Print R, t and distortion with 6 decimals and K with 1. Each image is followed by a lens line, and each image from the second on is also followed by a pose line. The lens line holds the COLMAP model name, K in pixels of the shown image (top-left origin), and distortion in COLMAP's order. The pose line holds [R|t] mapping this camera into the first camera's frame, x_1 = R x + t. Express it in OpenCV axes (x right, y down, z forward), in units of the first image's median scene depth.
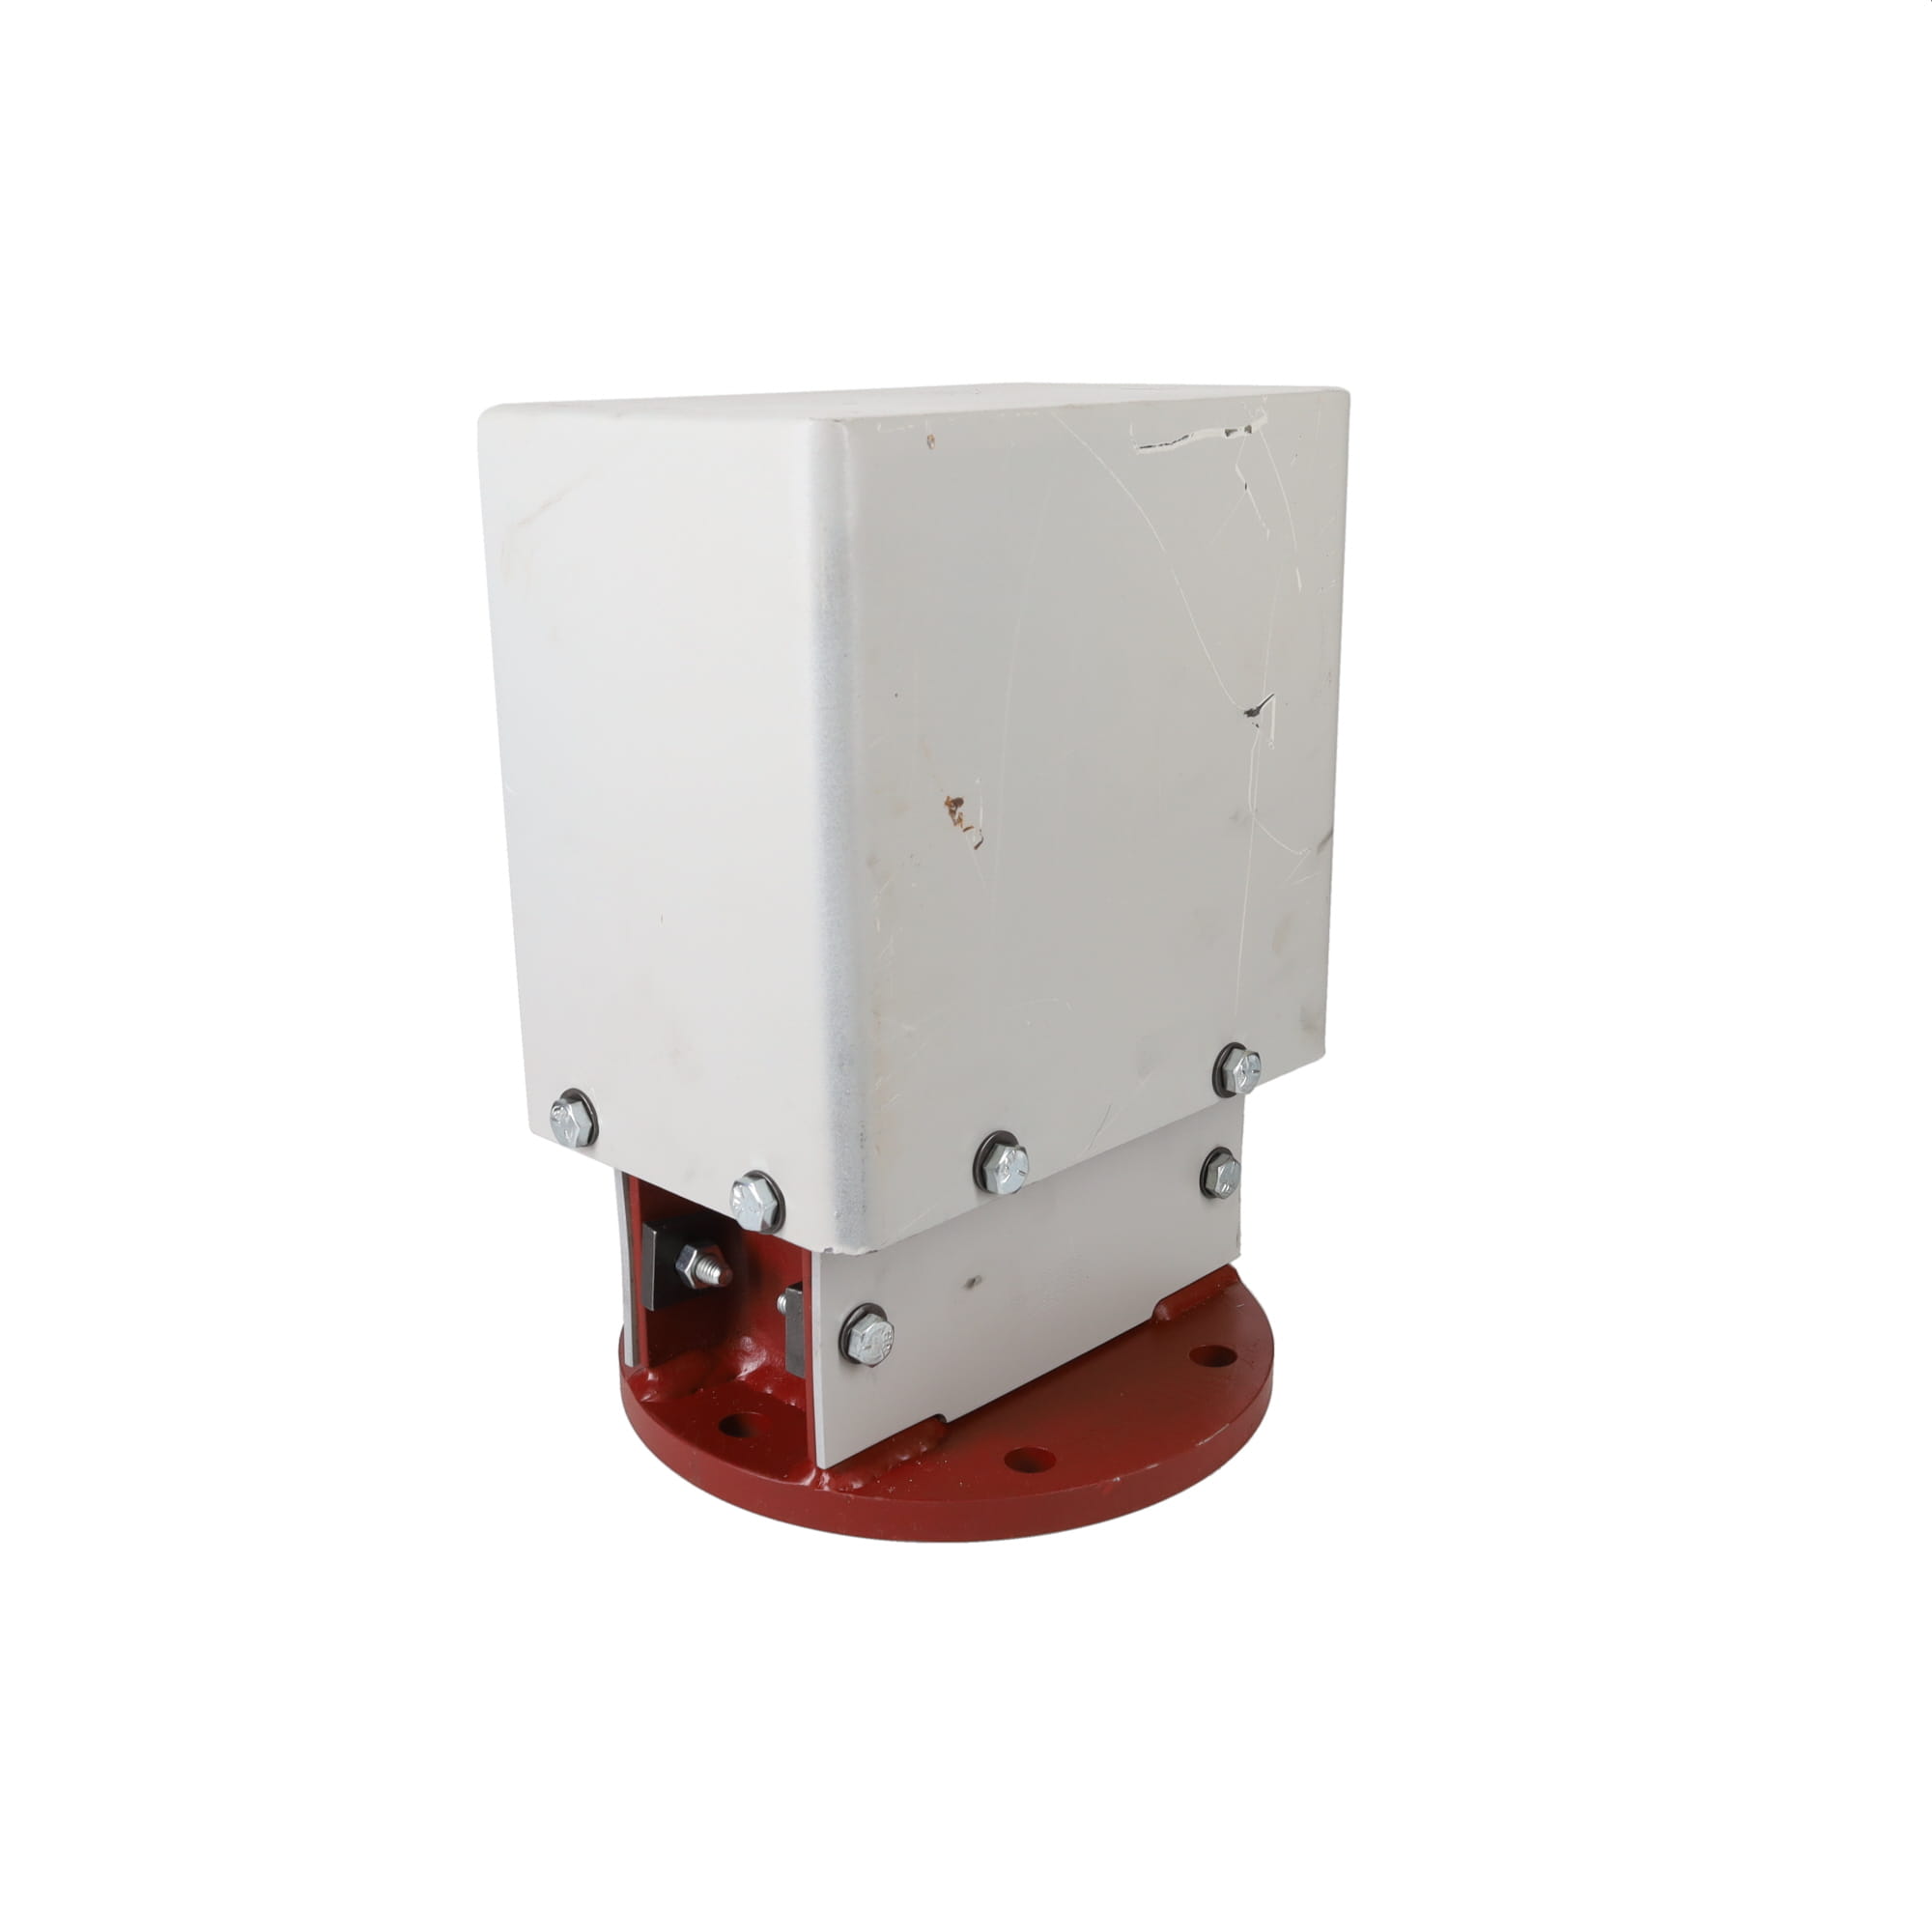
lens RADIAL K [[2128.8, 0, 1043.5], [0, 2128.8, 958.9], [0, 0, 1]] dist [0.010366, 0.002743]
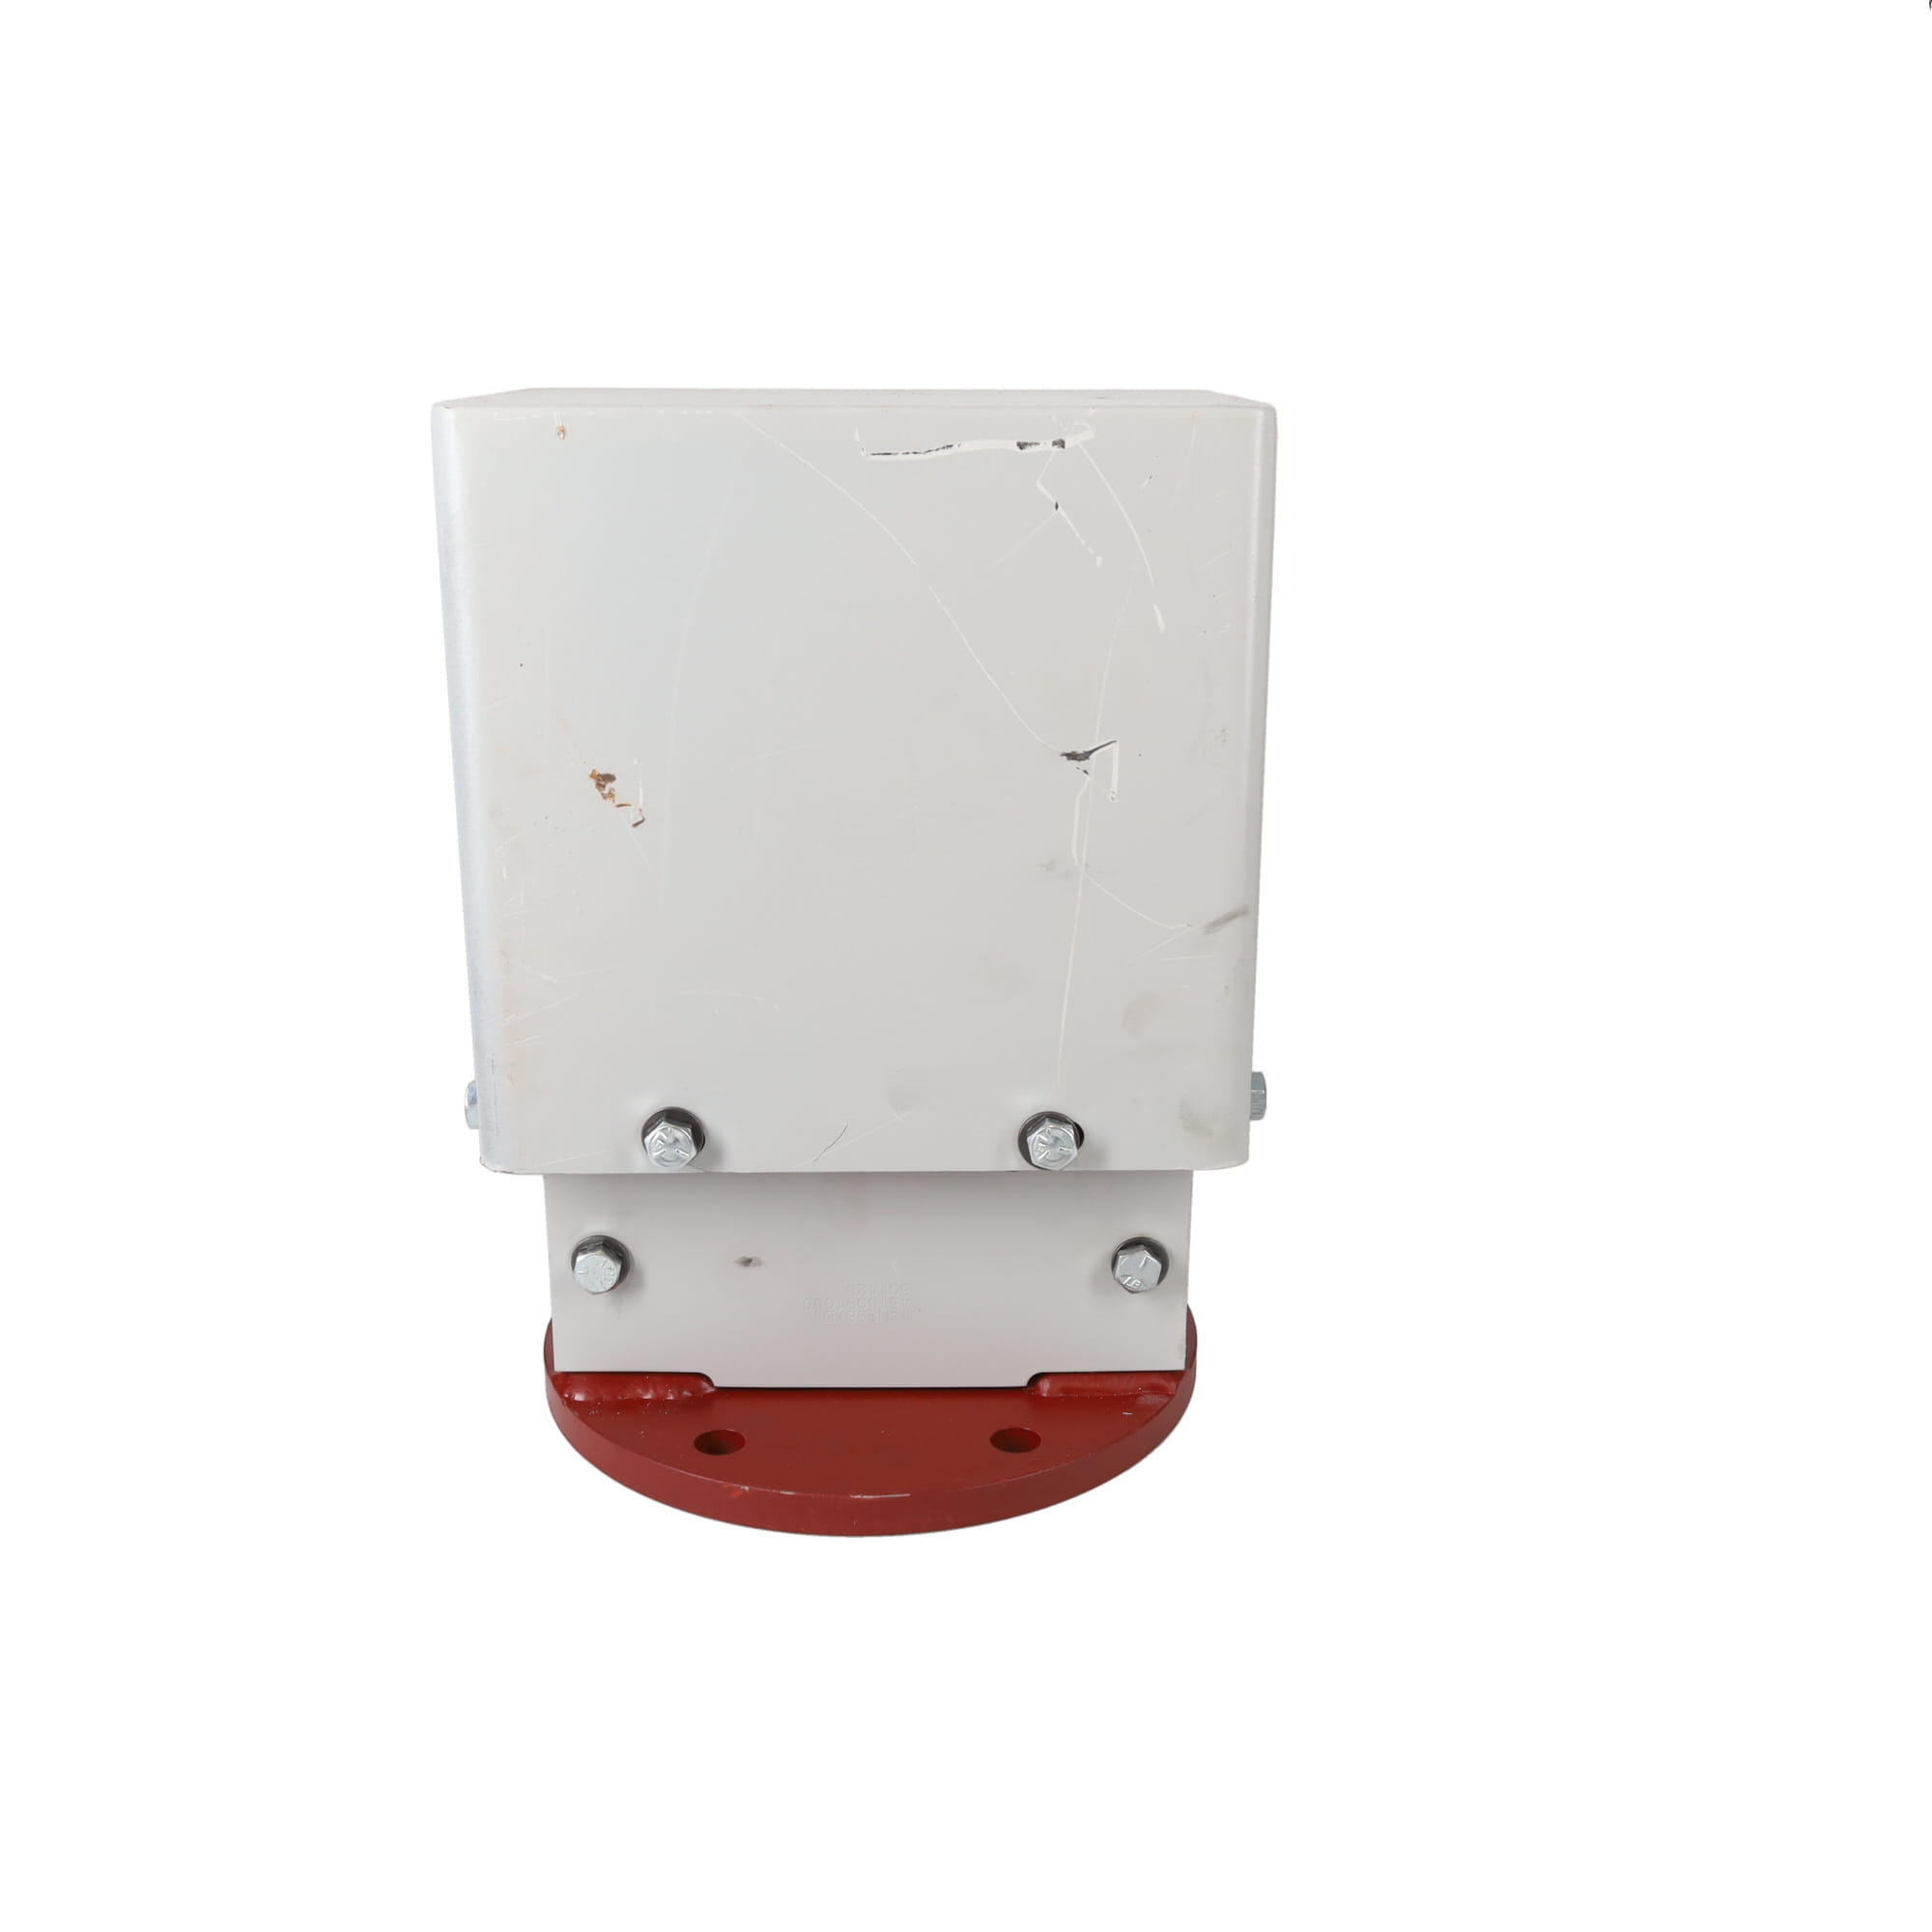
lens RADIAL K [[2121.6, 0, 966.0], [0, 2121.6, 966.0], [0, 0, 1]] dist [0.013551, 0.012054]
pose [[0.686431, 0.211480, -0.695764, 0.751371], [-0.216832, 0.972779, 0.081756, -0.096881], [0.694115, 0.094744, 0.713602, 0.345183]]
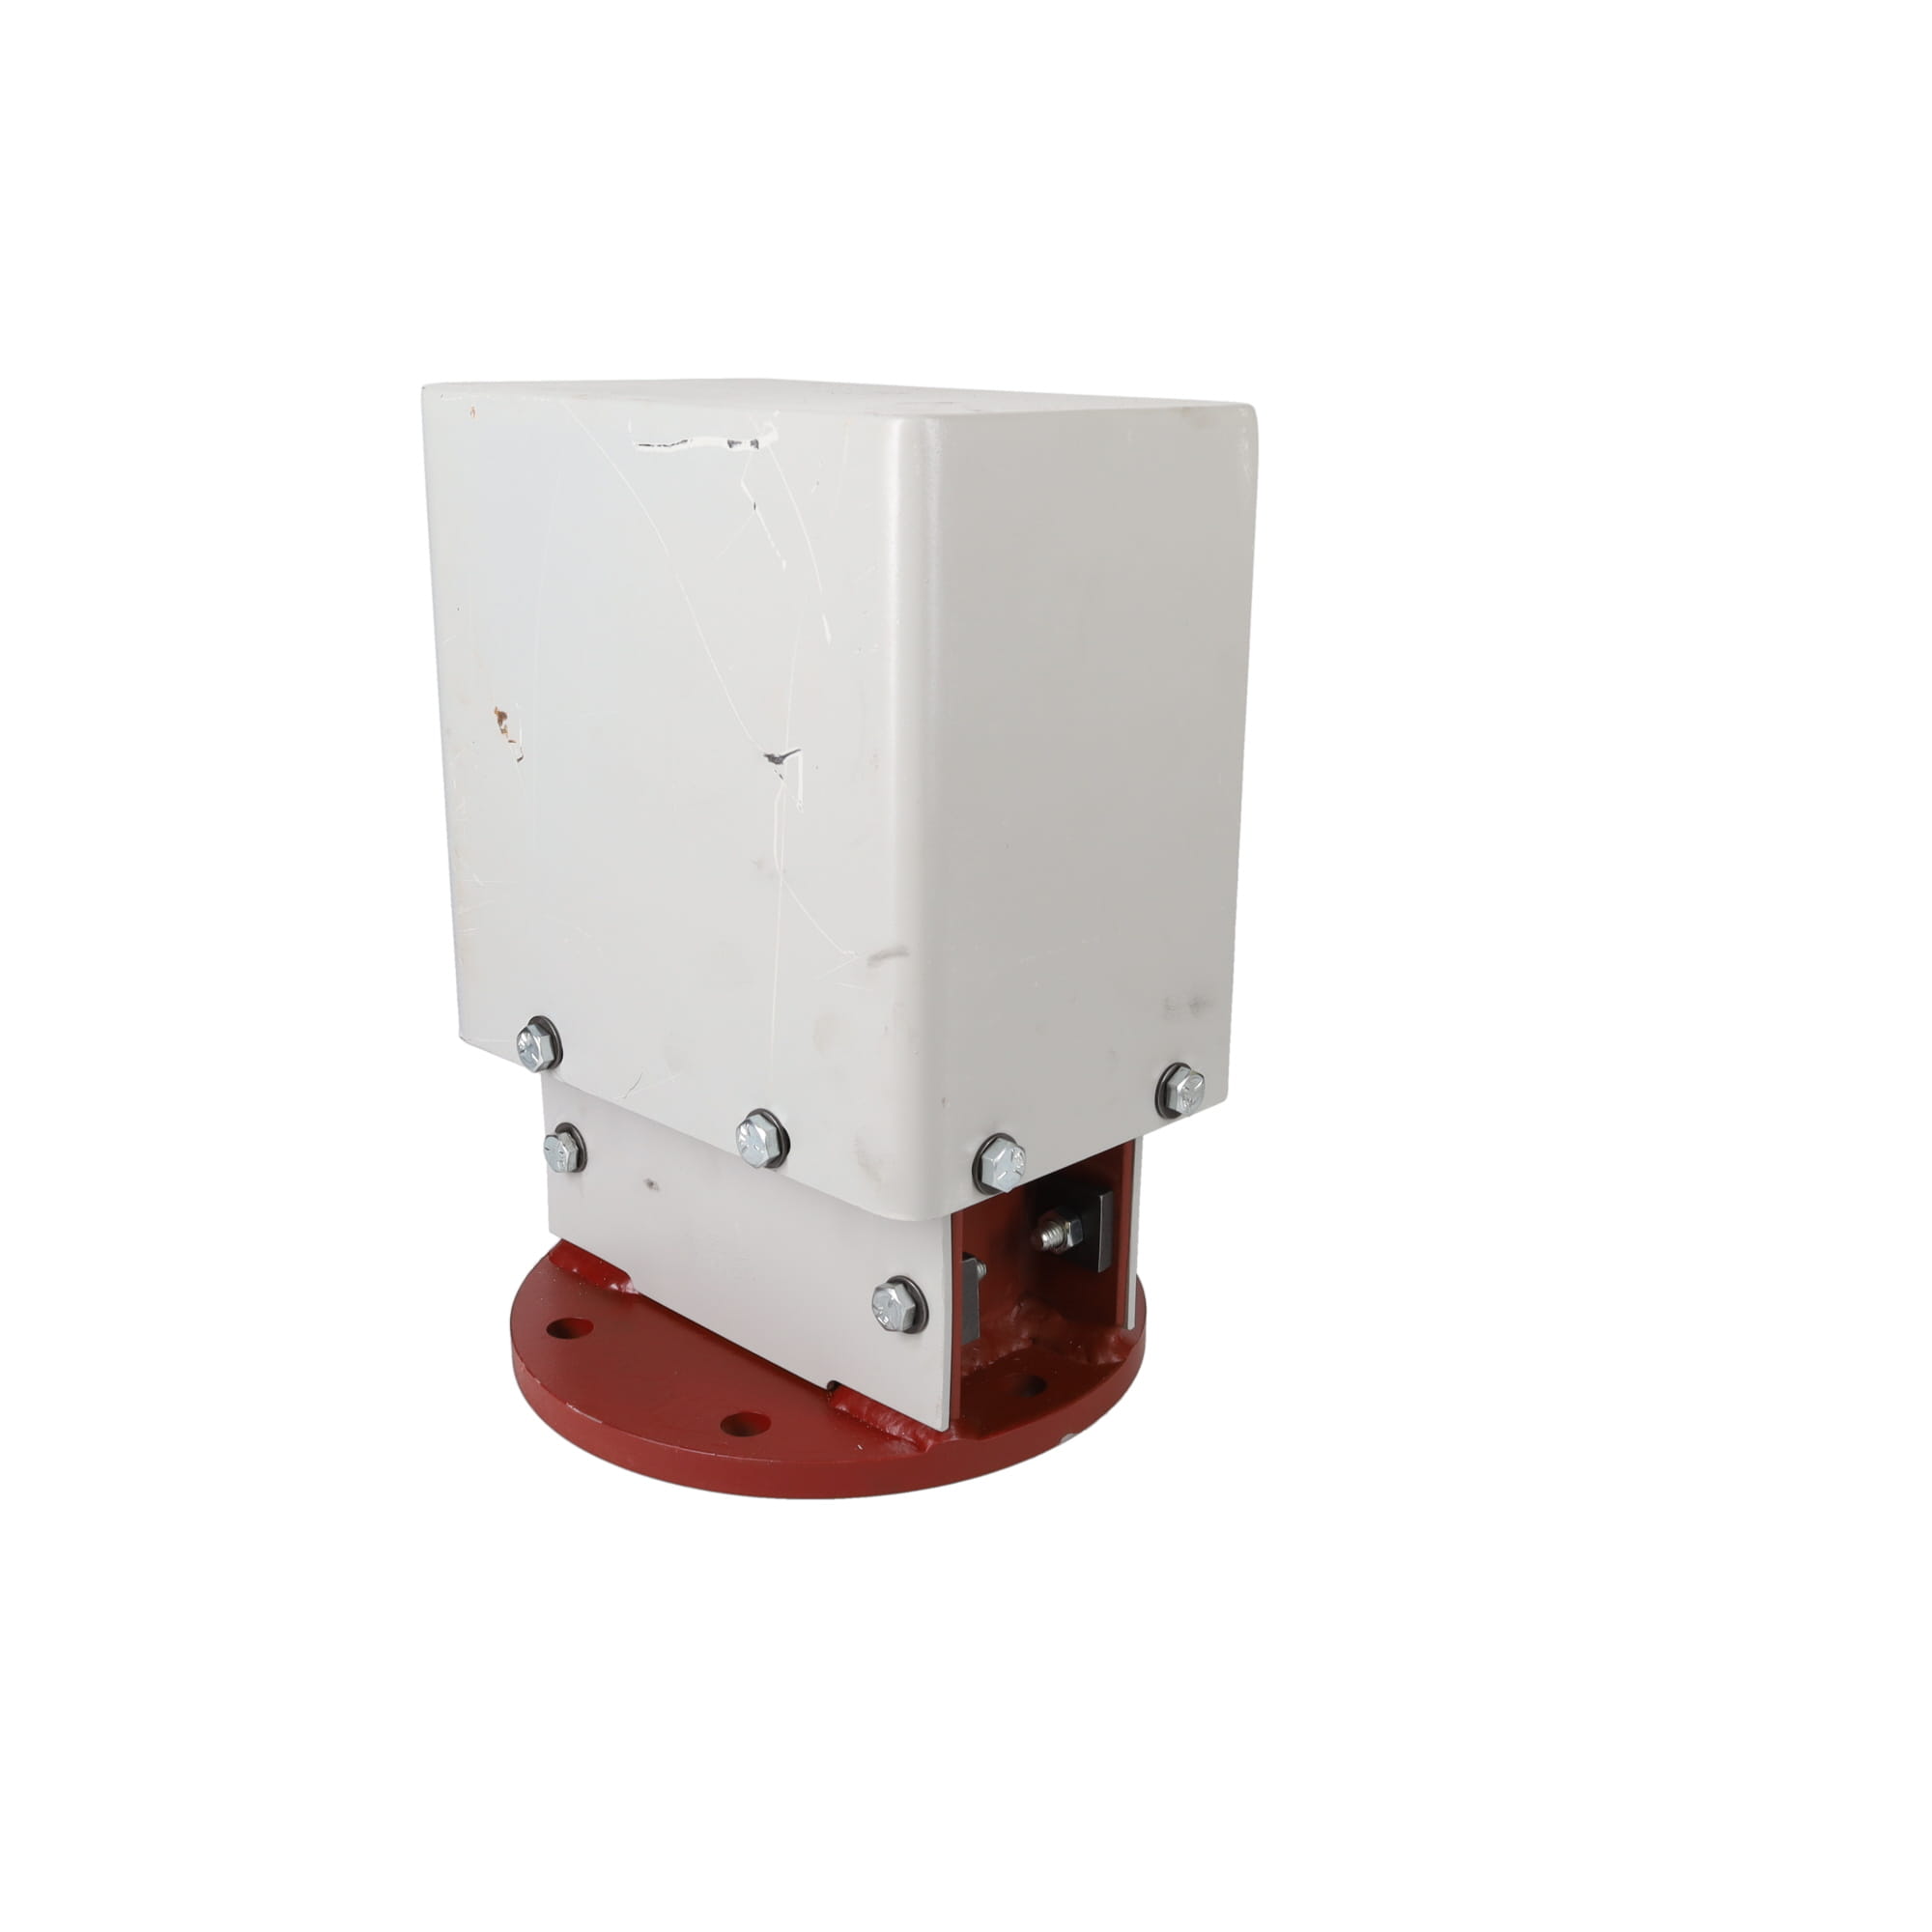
lens RADIAL K [[2121.6, 0, 966.0], [0, 2121.6, 966.0], [0, 0, 1]] dist [0.013551, 0.012054]
pose [[-0.037495, 0.292866, -0.955418, 1.031871], [-0.308227, 0.906085, 0.289839, -0.338562], [0.950574, 0.305353, 0.056296, 1.106359]]
